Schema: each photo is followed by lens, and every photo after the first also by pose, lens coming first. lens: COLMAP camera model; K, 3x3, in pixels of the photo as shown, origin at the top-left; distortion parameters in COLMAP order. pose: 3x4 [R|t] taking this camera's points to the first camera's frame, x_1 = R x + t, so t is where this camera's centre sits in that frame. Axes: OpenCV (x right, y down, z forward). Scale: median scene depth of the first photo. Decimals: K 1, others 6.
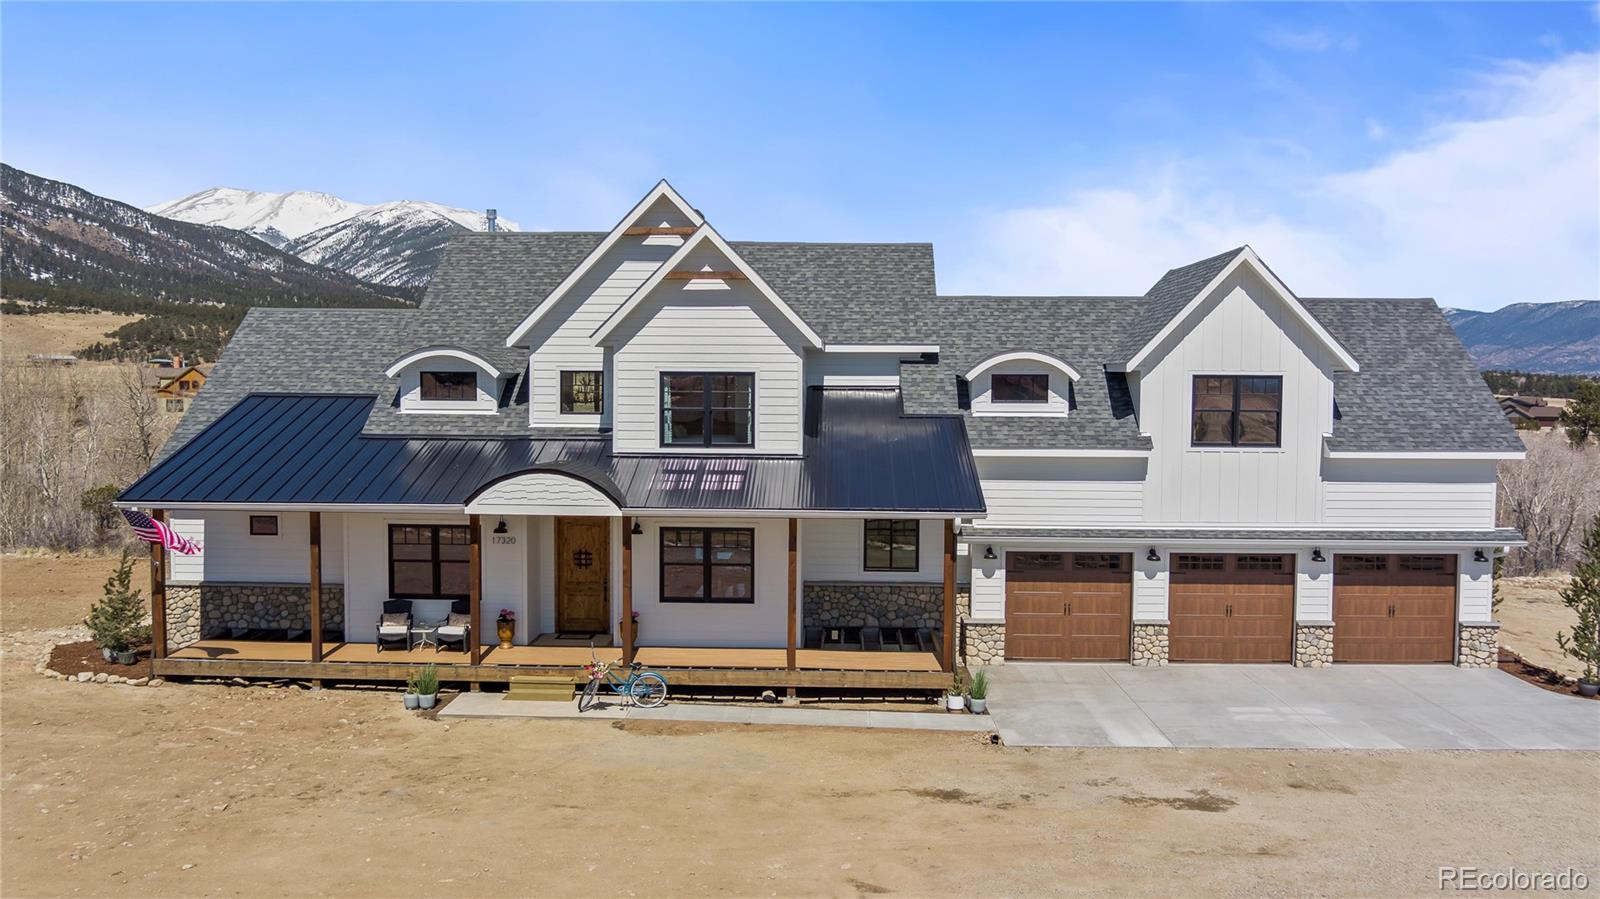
lens RADIAL K [[1300.3, 0, 800.0], [0, 1300.3, 449.5], [0, 0, 1]] dist [-0.047616, 0.003341]
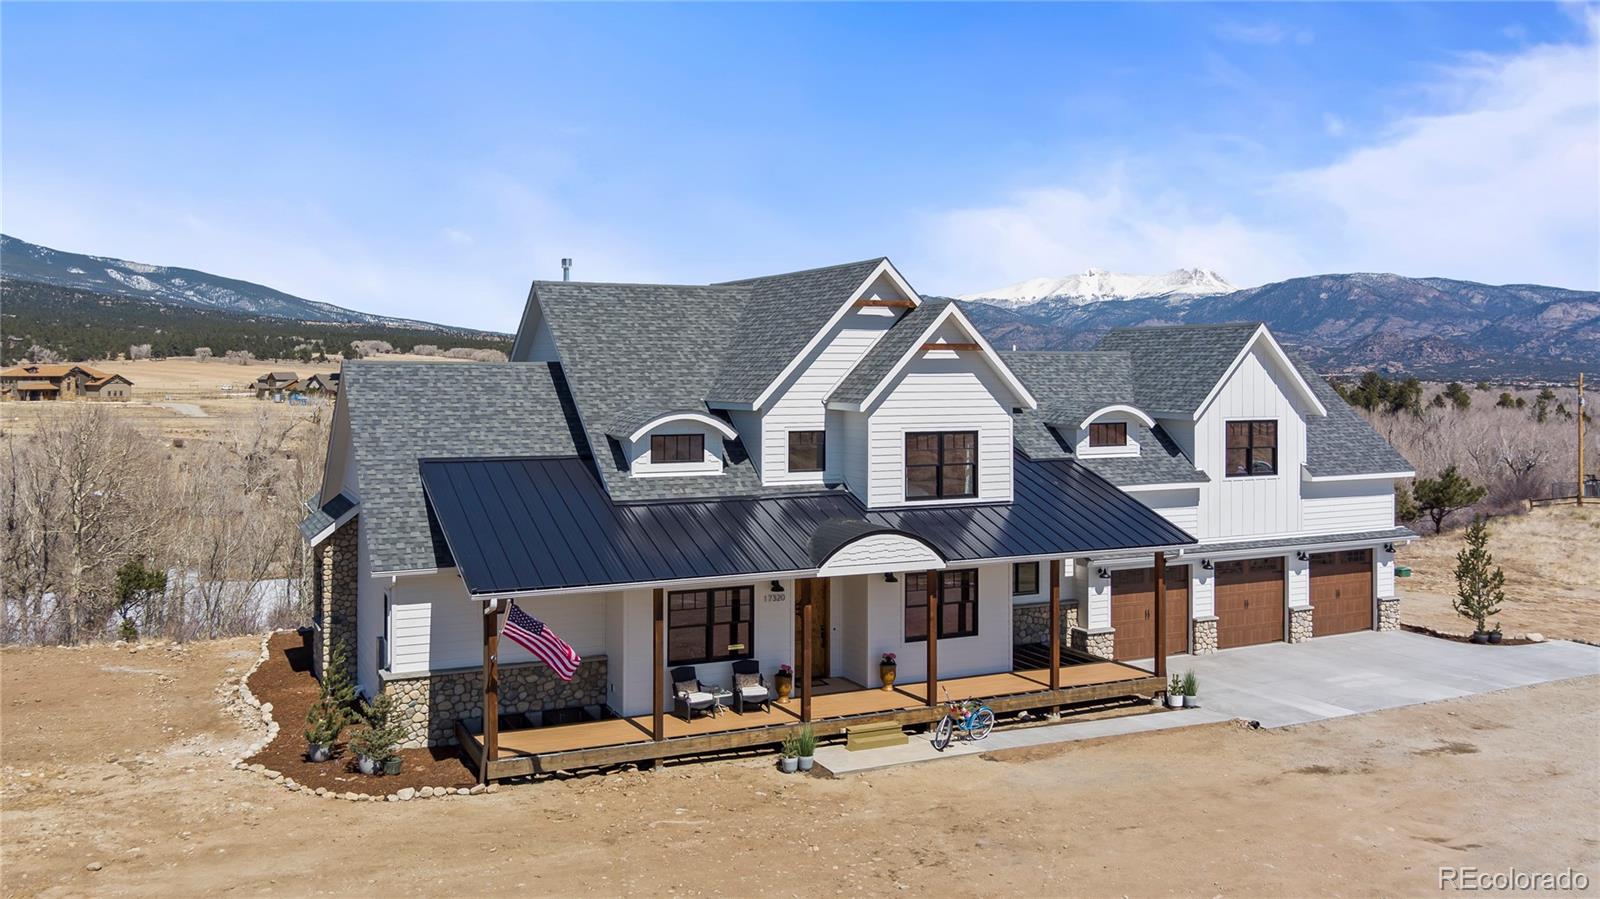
lens RADIAL K [[1316.2, 0, 776.7], [0, 1316.2, 347.2], [0, 0, 1]] dist [-0.028803, -0.009830]
pose [[0.888113, 0.002767, 0.459618, -0.692338], [0.028827, 0.997678, -0.061709, -0.063744], [-0.458721, 0.068055, 0.885970, 0.049851]]
